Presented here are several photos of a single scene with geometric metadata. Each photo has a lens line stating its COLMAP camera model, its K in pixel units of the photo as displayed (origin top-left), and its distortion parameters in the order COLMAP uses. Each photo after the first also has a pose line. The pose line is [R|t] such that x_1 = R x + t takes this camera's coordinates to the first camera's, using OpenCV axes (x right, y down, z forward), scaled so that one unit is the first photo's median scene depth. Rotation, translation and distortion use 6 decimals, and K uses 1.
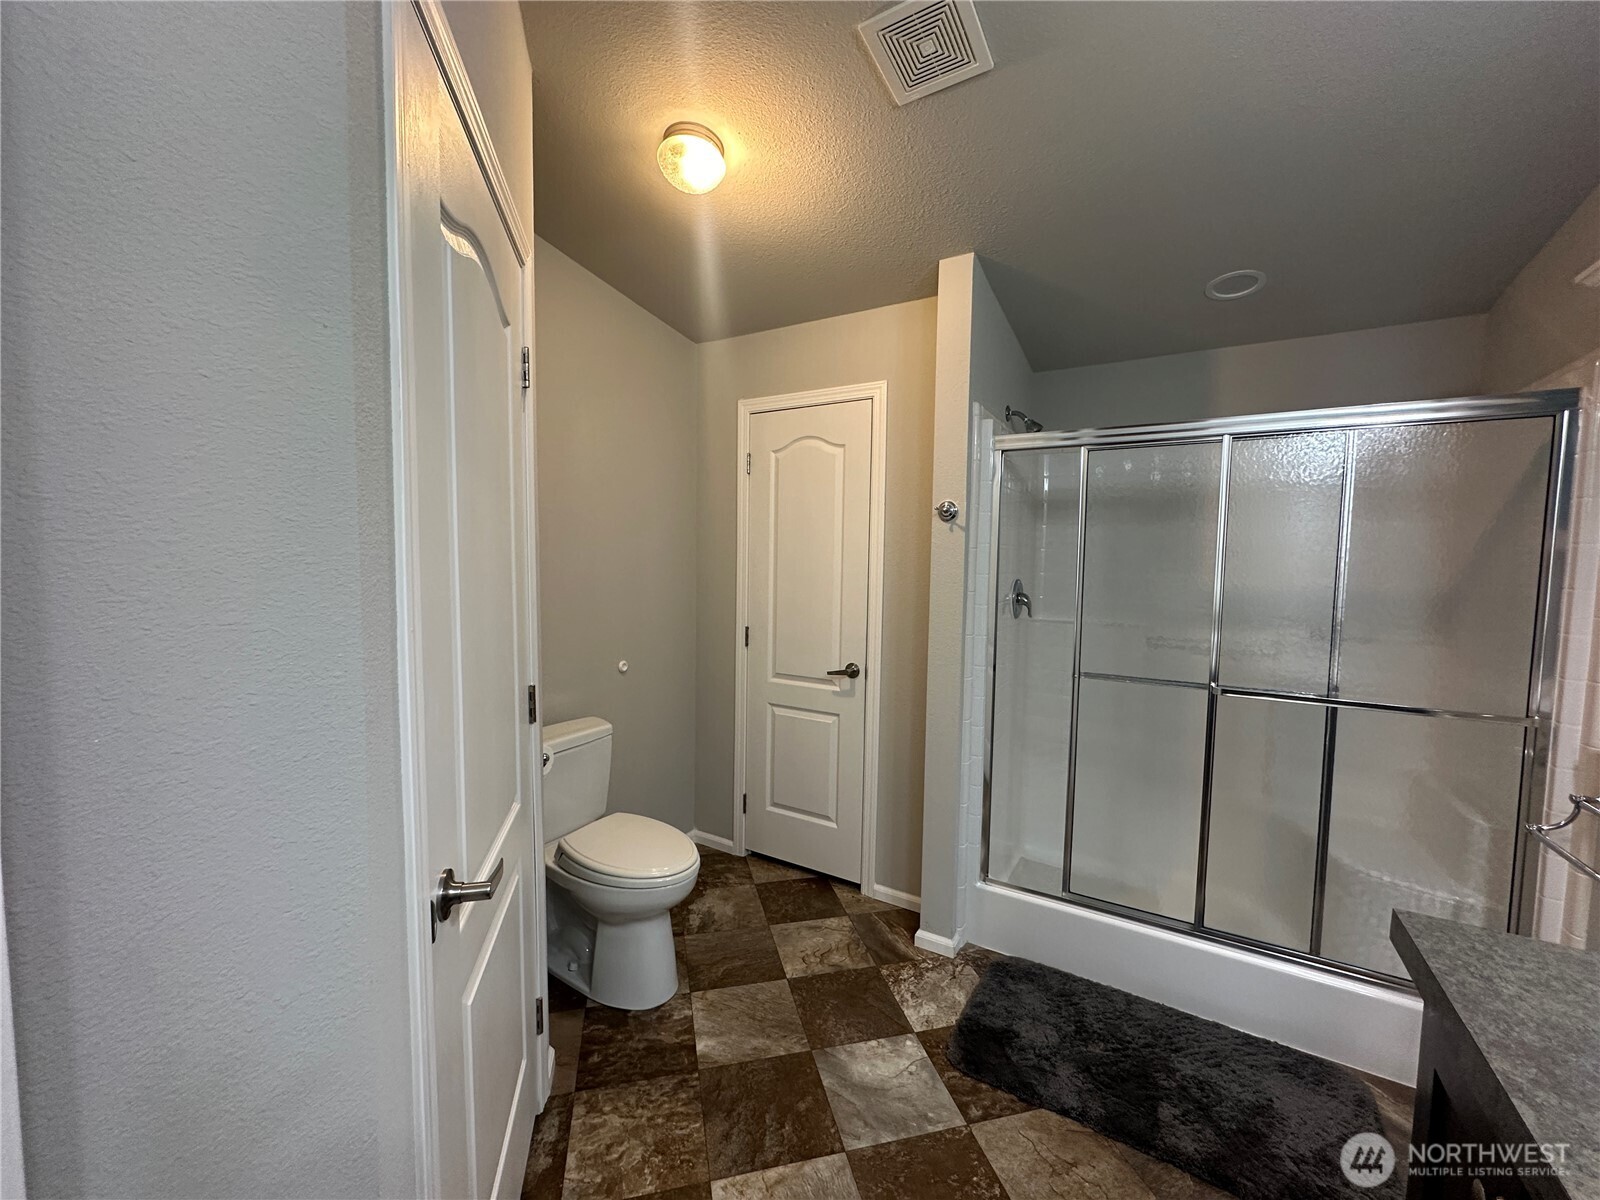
lens RADIAL K [[637.7, 0, 797.6], [0, 637.7, 600.0], [0, 0, 1]] dist [-0.001013, 0.000046]
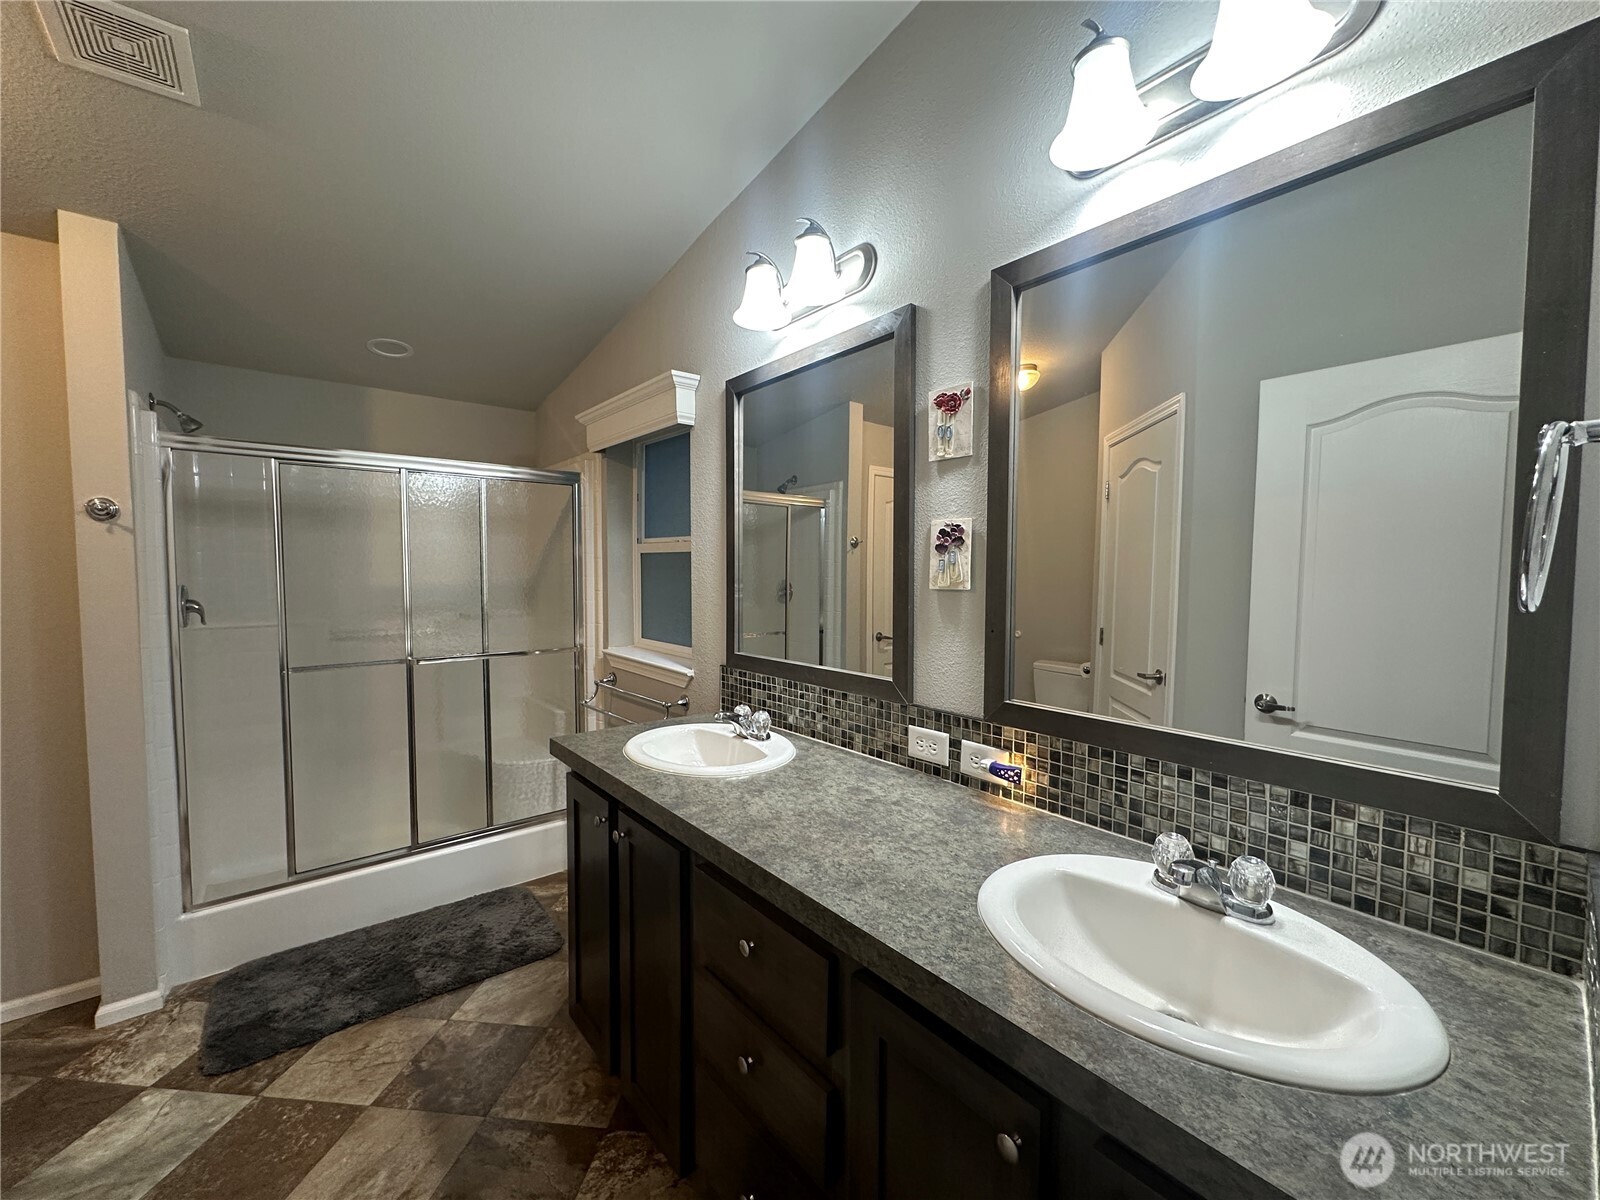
lens RADIAL K [[637.7, 0, 801.6], [0, 637.7, 603.2], [0, 0, 1]] dist [-0.001013, 0.000046]
pose [[0.327901, -0.067568, 0.942293, -0.307891], [0.063157, 0.996775, 0.049497, 0.006113], [-0.942599, 0.043282, 0.331111, -0.197700]]
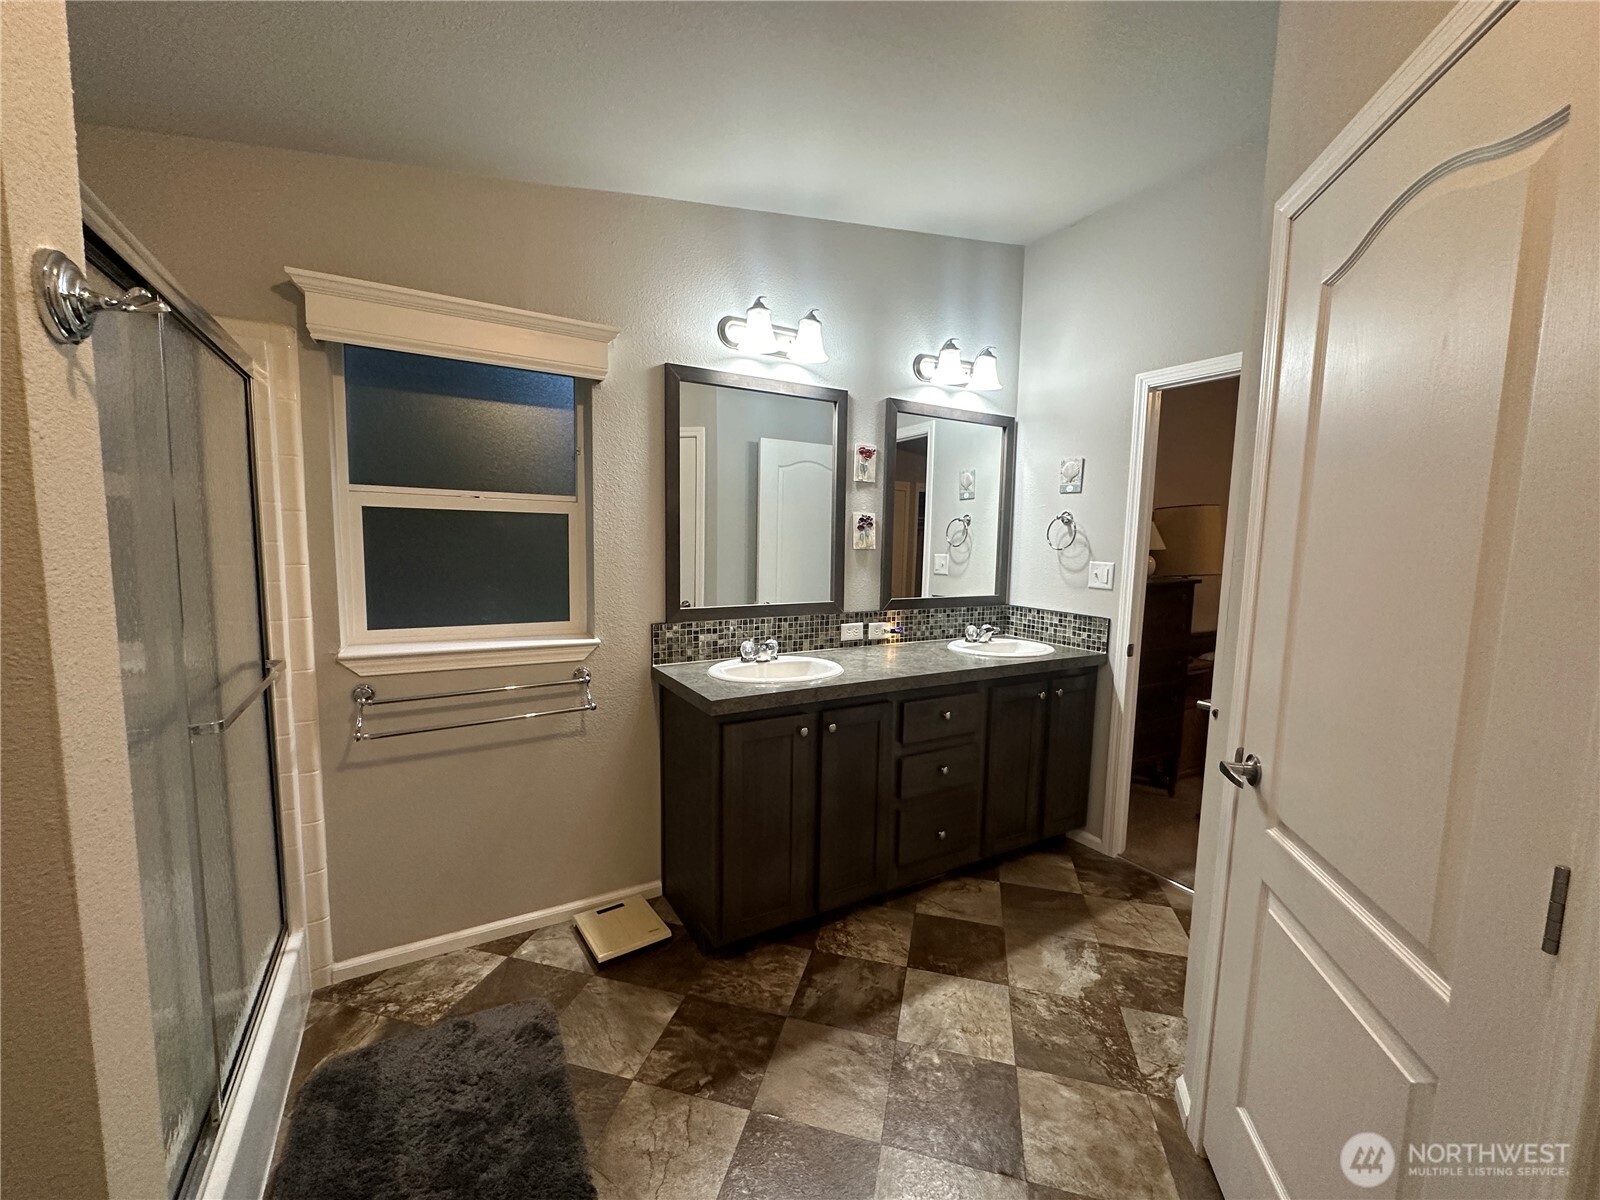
lens RADIAL K [[637.7, 0, 795.7], [0, 637.7, 602.6], [0, 0, 1]] dist [-0.001013, 0.000046]
pose [[-0.874466, -0.082847, 0.477960, -0.219304], [-0.002859, 0.986171, 0.165707, -0.036048], [-0.485078, 0.143538, -0.862610, 0.484468]]
